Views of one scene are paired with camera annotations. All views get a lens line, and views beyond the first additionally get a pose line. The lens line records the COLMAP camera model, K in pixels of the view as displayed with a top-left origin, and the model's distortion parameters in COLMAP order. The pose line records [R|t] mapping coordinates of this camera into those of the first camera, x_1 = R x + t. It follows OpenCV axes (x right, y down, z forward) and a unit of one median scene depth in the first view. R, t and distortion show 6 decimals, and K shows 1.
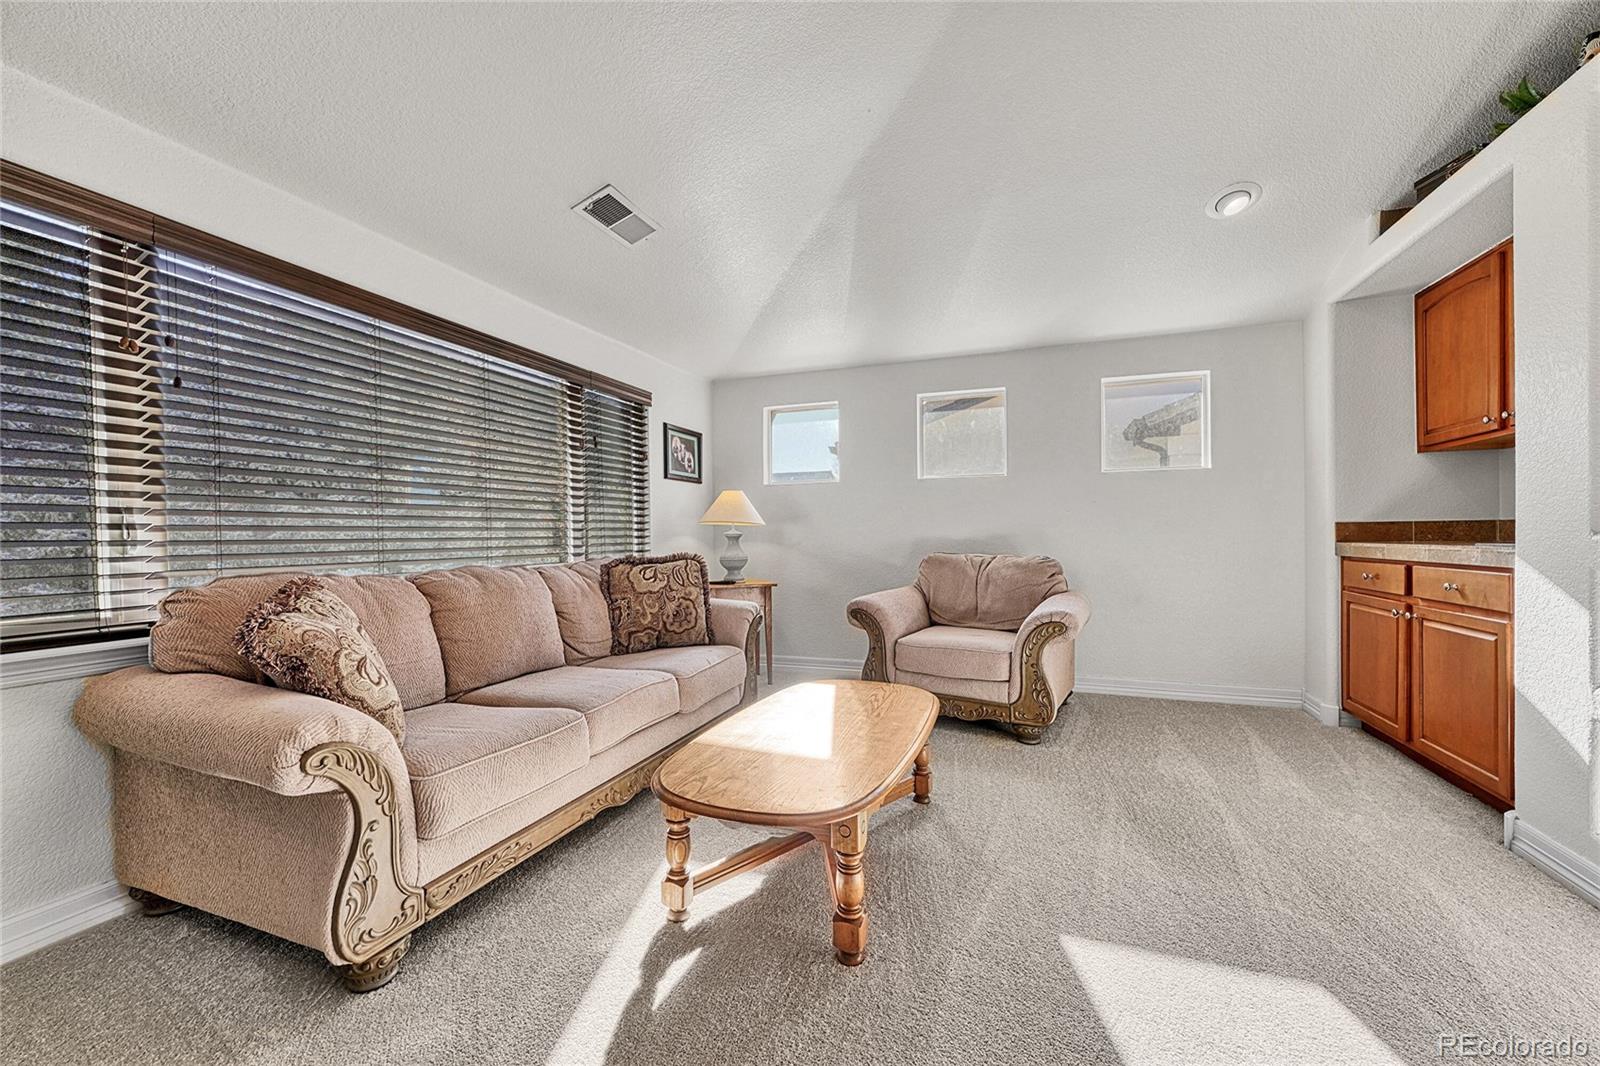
lens RADIAL K [[634.8, 0, 795.1], [0, 634.8, 540.7], [0, 0, 1]] dist [0.002360, 0.000153]
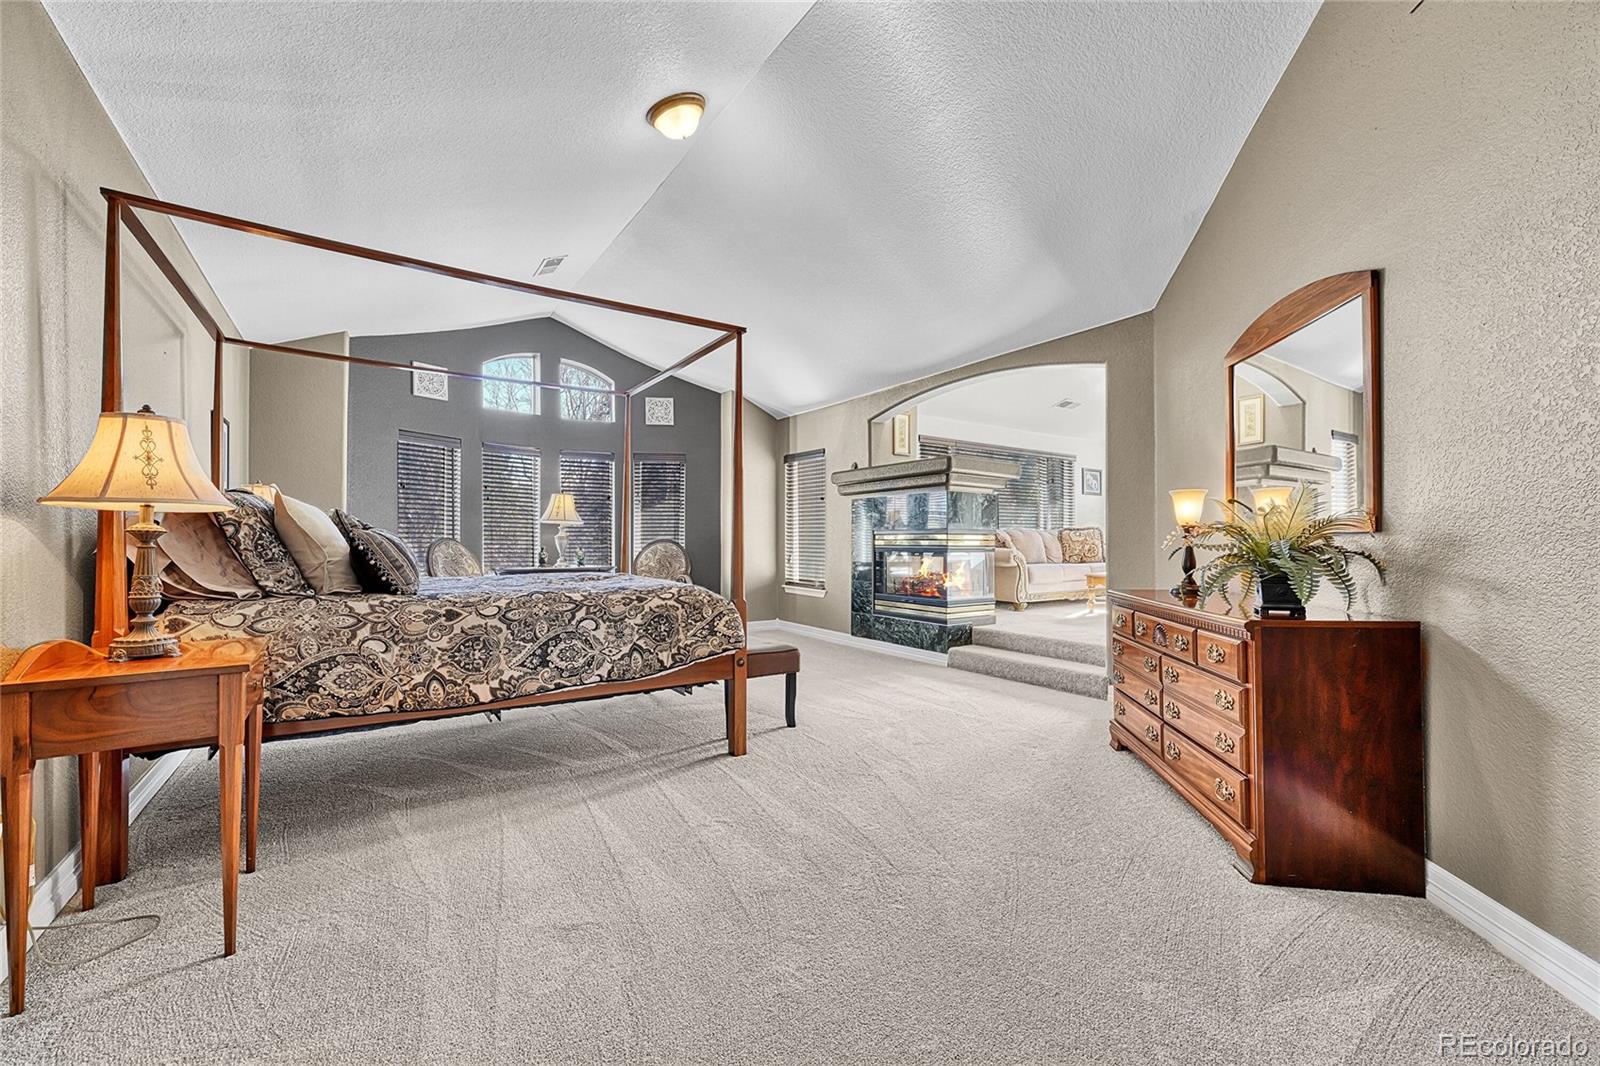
lens RADIAL K [[634.8, 0, 795.1], [0, 634.8, 540.7], [0, 0, 1]] dist [0.002360, 0.000153]
pose [[0.820853, 0.001724, -0.571137, 0.213051], [-0.002549, 0.999997, -0.000644, 0.058985], [0.571134, 0.001985, 0.820854, -1.255960]]
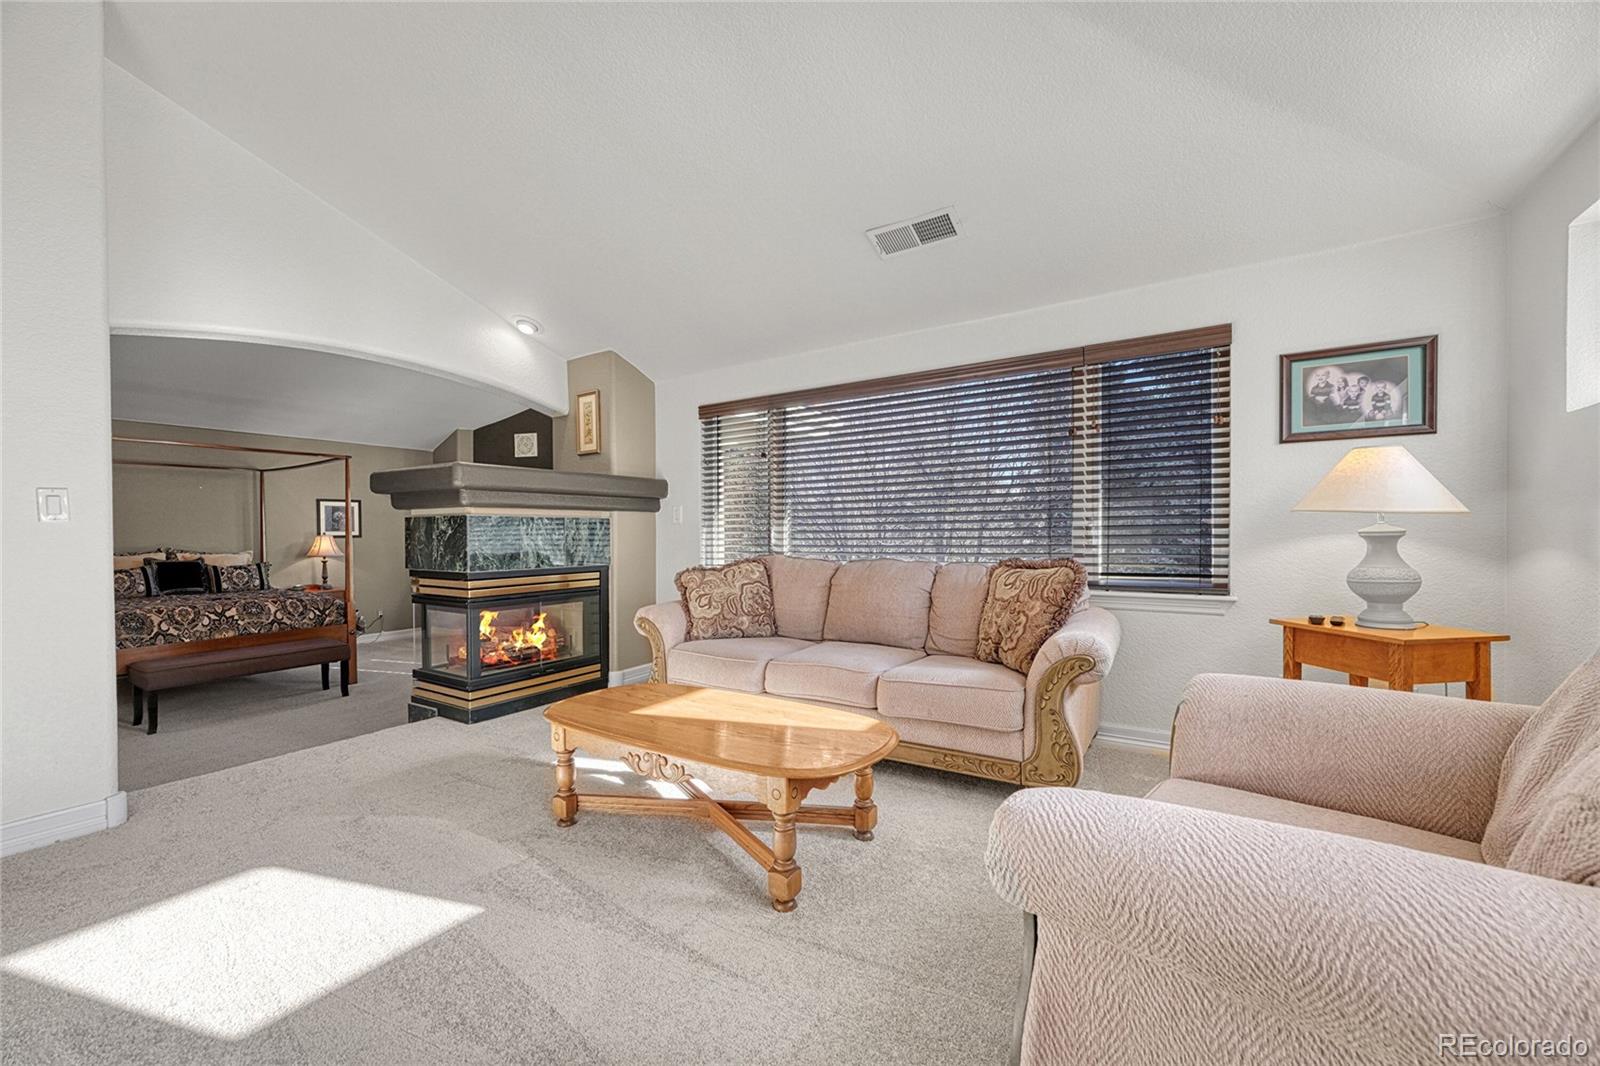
lens RADIAL K [[634.8, 0, 795.1], [0, 634.8, 540.7], [0, 0, 1]] dist [0.002360, 0.000153]
pose [[-0.202403, 0.015123, -0.979185, 0.511935], [0.008752, 0.999869, 0.013633, -0.013902], [0.979263, -0.005810, -0.202509, 0.642855]]
